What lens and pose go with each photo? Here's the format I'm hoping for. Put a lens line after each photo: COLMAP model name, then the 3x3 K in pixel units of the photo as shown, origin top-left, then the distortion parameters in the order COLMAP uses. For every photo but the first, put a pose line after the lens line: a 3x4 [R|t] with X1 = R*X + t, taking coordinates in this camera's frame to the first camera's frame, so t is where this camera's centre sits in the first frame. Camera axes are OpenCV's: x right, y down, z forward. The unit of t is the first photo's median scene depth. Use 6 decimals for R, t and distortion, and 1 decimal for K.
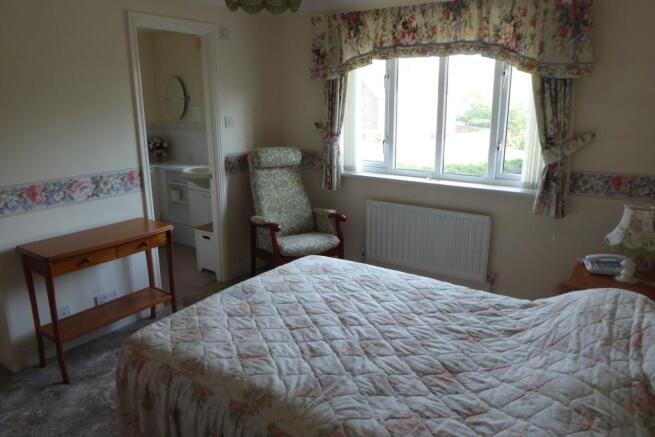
lens RADIAL K [[474.1, 0, 328.9], [0, 474.1, 214.5], [0, 0, 1]] dist [-0.015060, 0.001429]
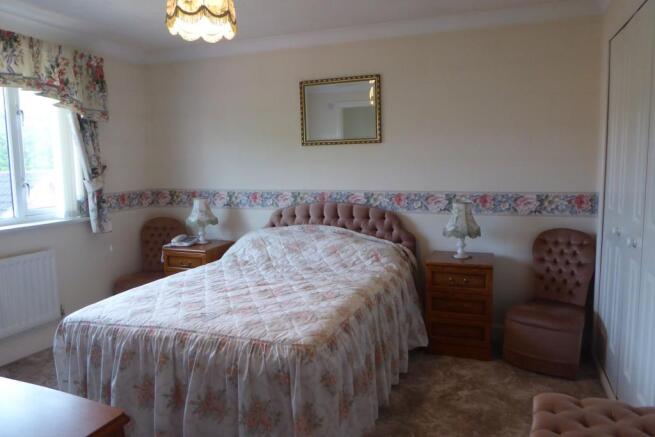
lens RADIAL K [[474.1, 0, 328.2], [0, 474.1, 219.6], [0, 0, 1]] dist [-0.015060, 0.001429]
pose [[-0.244613, -0.101673, 0.964275, -0.893150], [0.250936, 0.953968, 0.164243, -0.085445], [-0.936587, 0.282147, -0.207840, 0.731019]]
